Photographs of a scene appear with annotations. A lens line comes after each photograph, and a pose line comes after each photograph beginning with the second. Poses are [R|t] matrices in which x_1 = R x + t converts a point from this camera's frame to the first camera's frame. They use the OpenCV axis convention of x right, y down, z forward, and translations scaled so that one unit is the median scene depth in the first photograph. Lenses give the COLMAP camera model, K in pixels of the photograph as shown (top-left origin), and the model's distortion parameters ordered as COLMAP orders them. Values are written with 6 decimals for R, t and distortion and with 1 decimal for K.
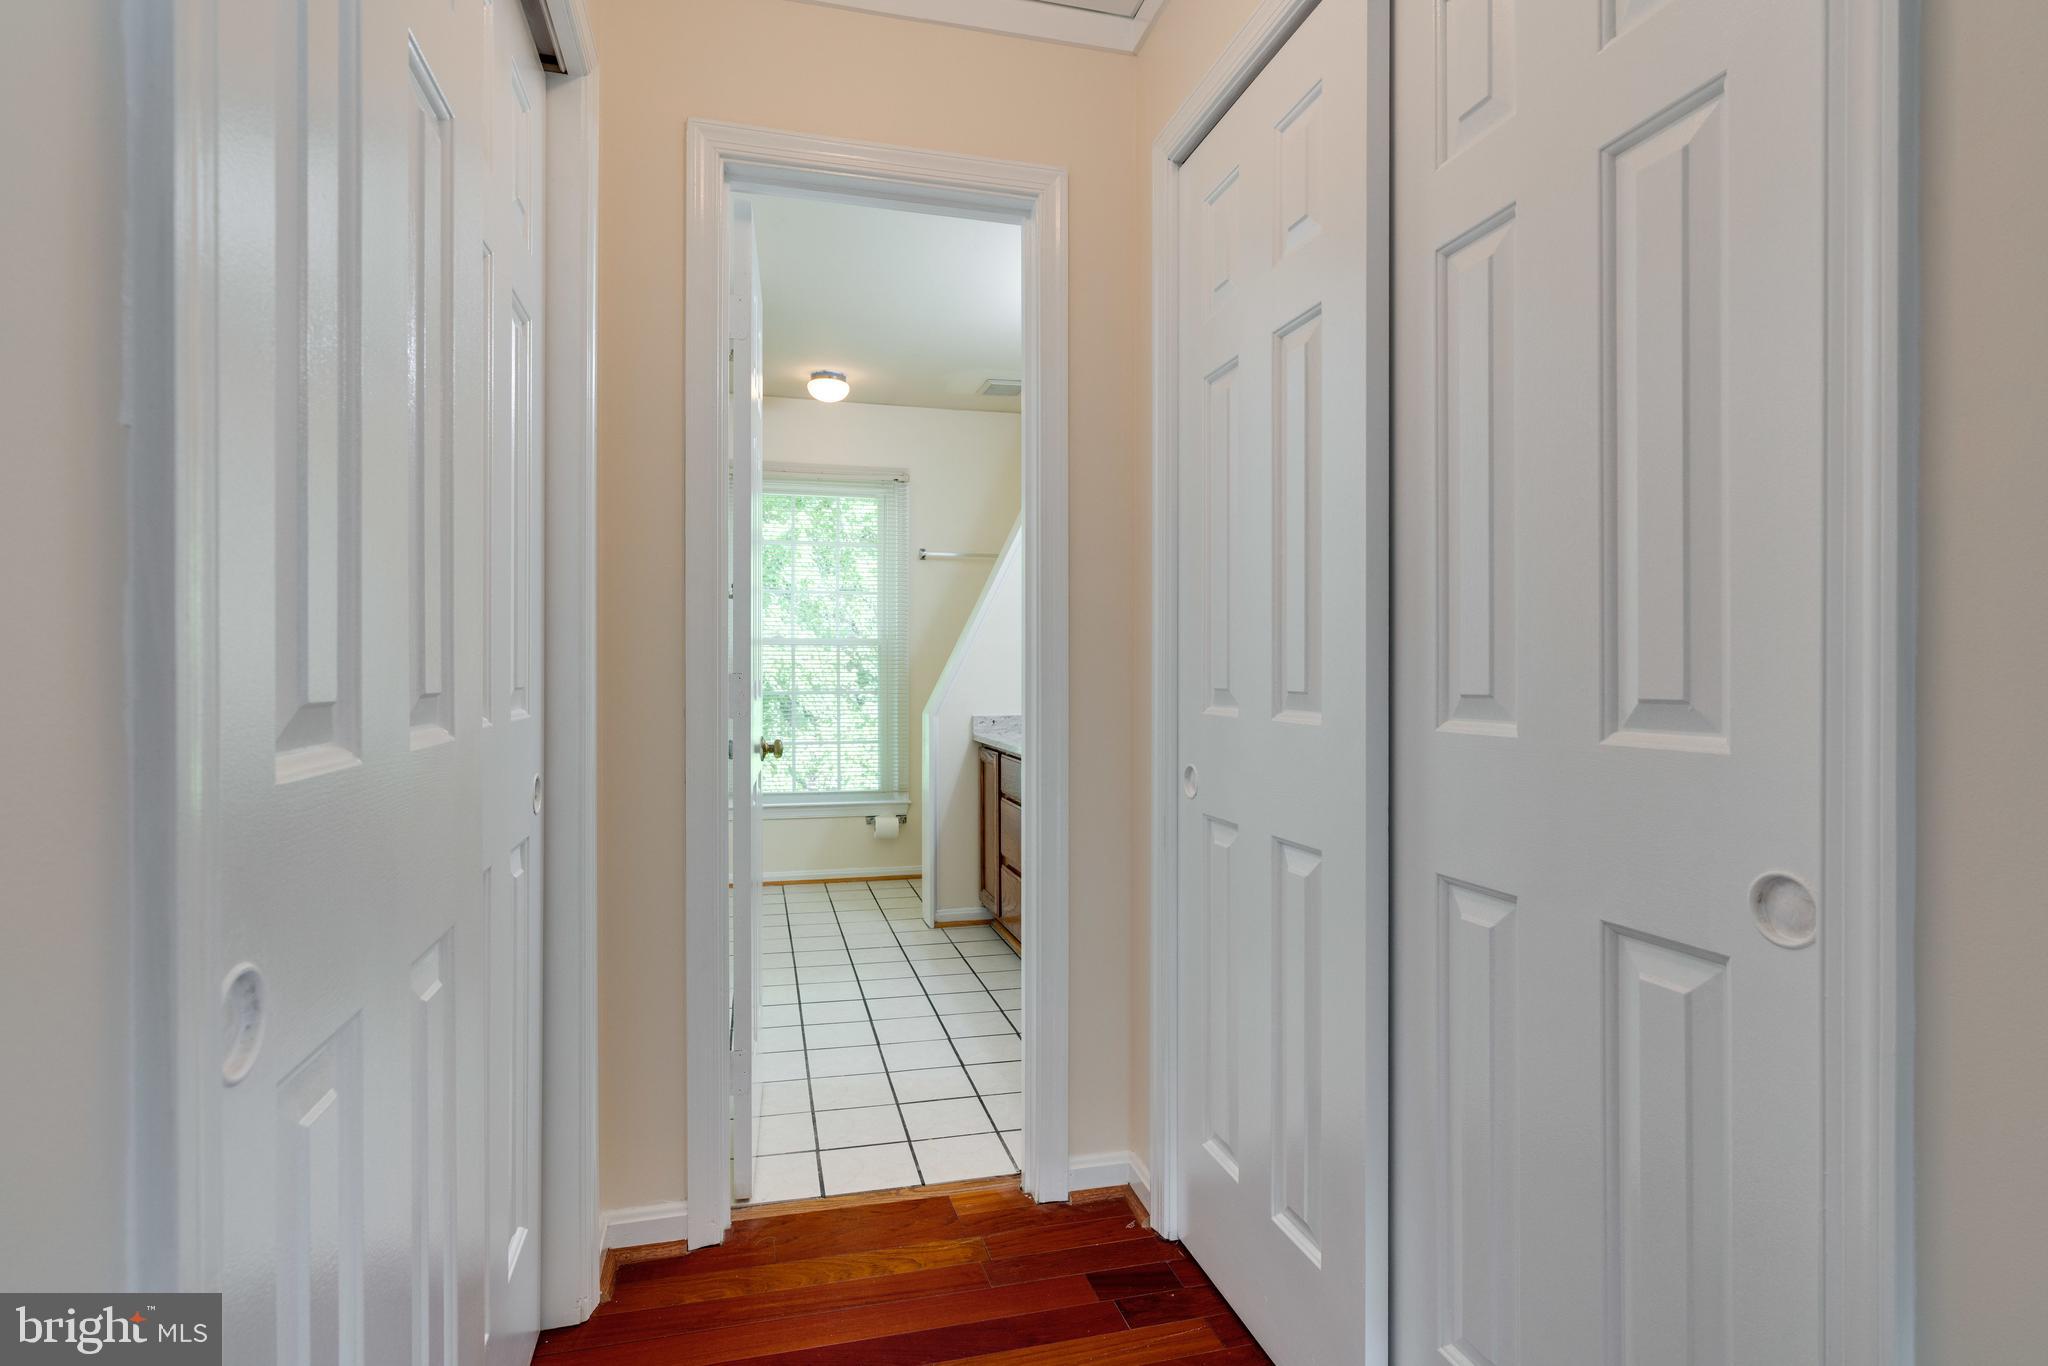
lens RADIAL K [[1043.9, 0, 1023.9], [0, 1043.9, 667.9], [0, 0, 1]] dist [-0.001452, -0.000308]
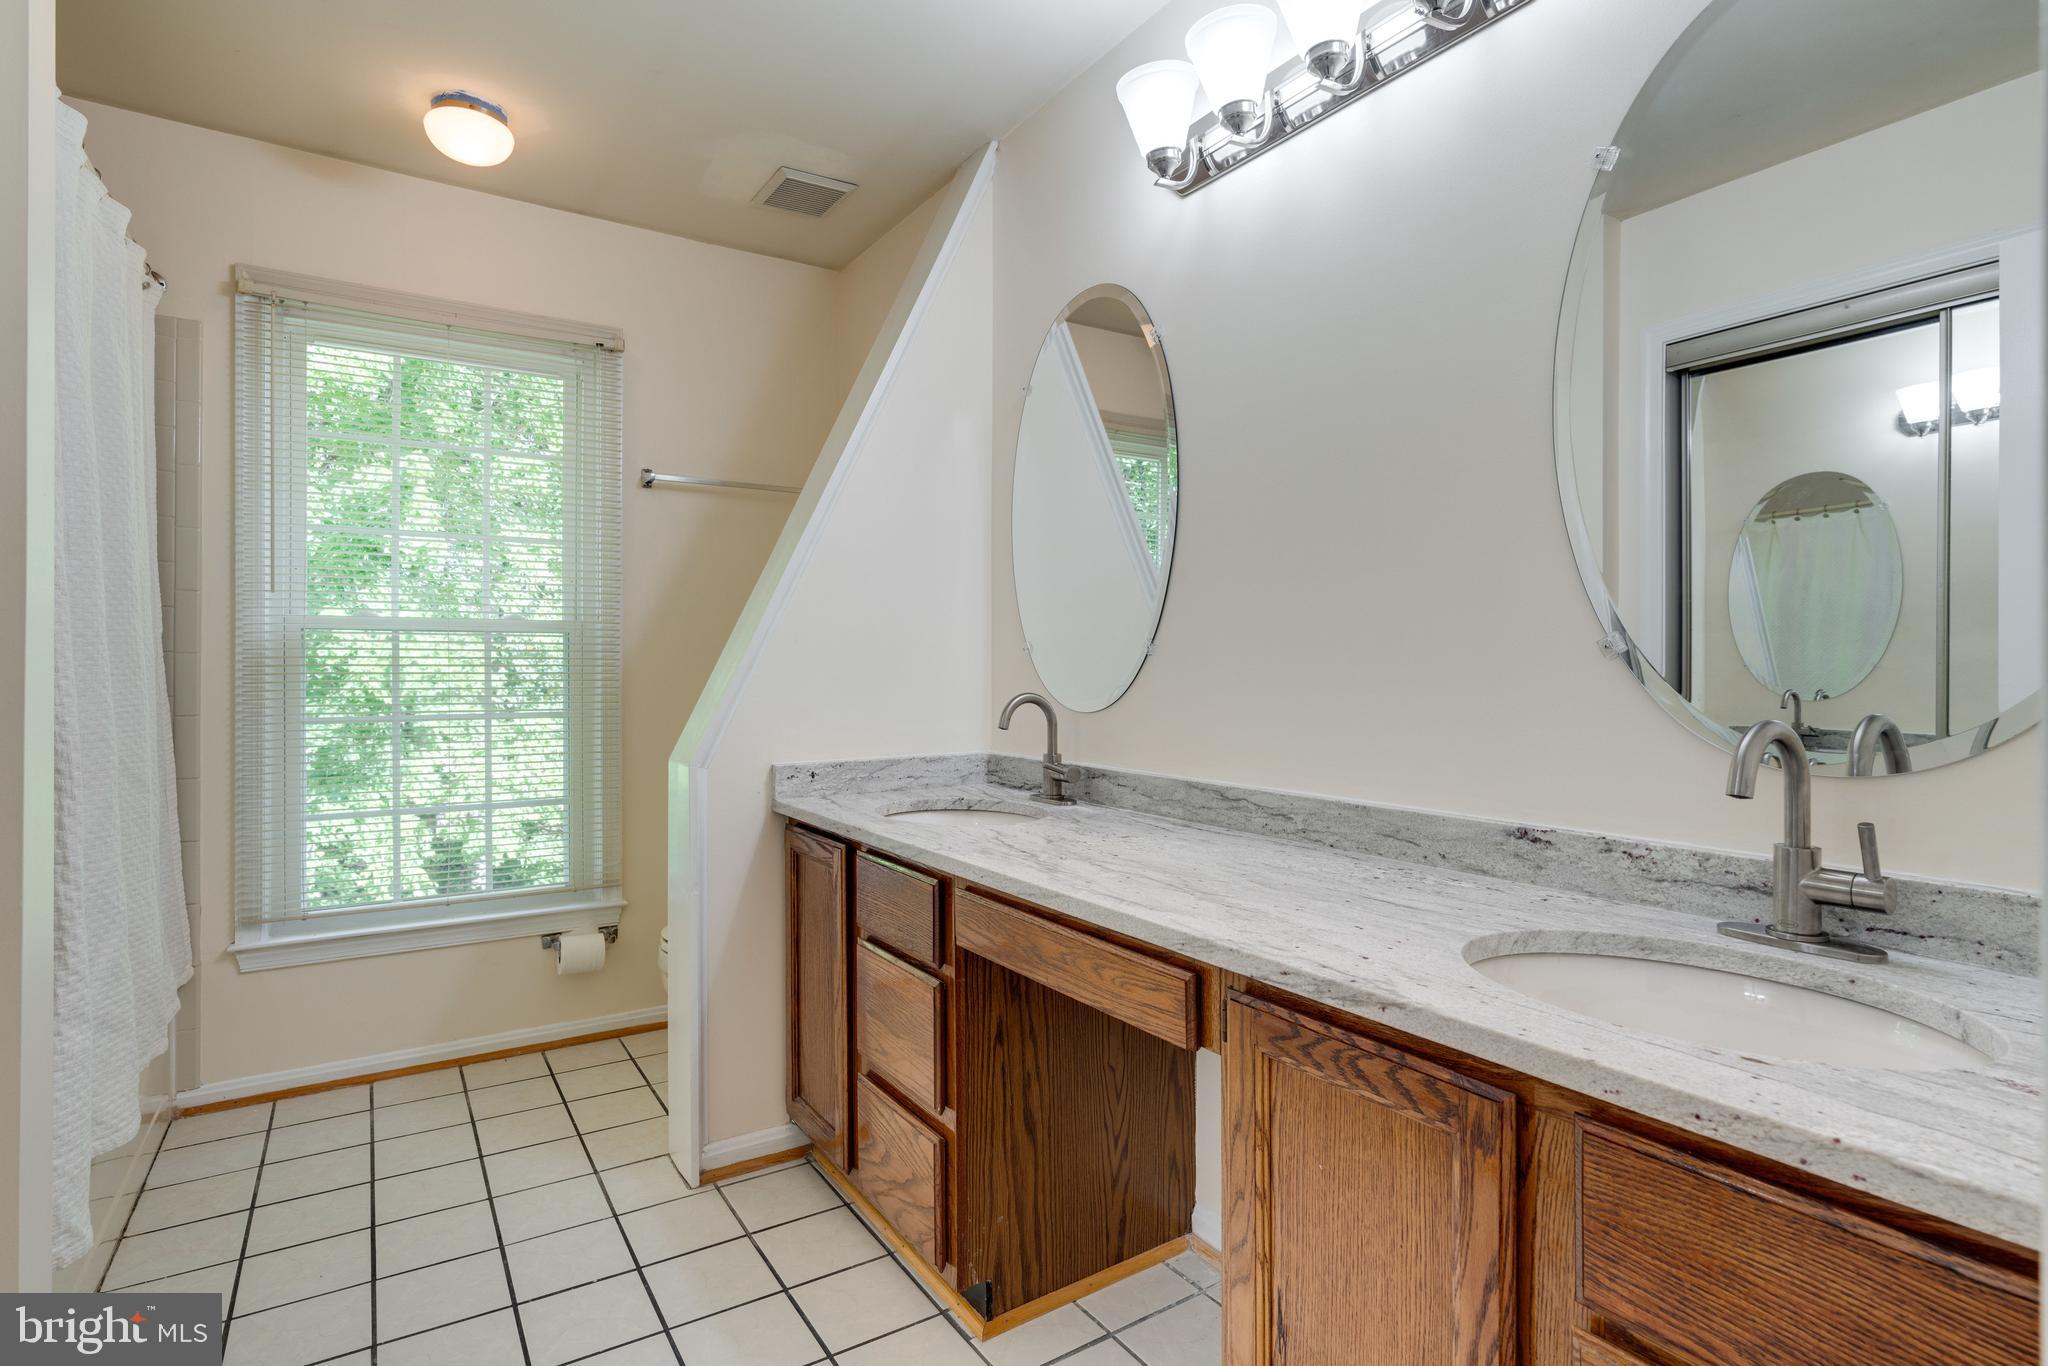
lens RADIAL K [[1043.9, 0, 1023.9], [0, 1043.9, 667.9], [0, 0, 1]] dist [-0.001452, -0.000308]
pose [[0.952481, 0.000890, 0.304596, -0.083528], [-0.001816, 0.999995, 0.002756, -0.005282], [-0.304592, -0.003178, 0.952478, 0.426758]]
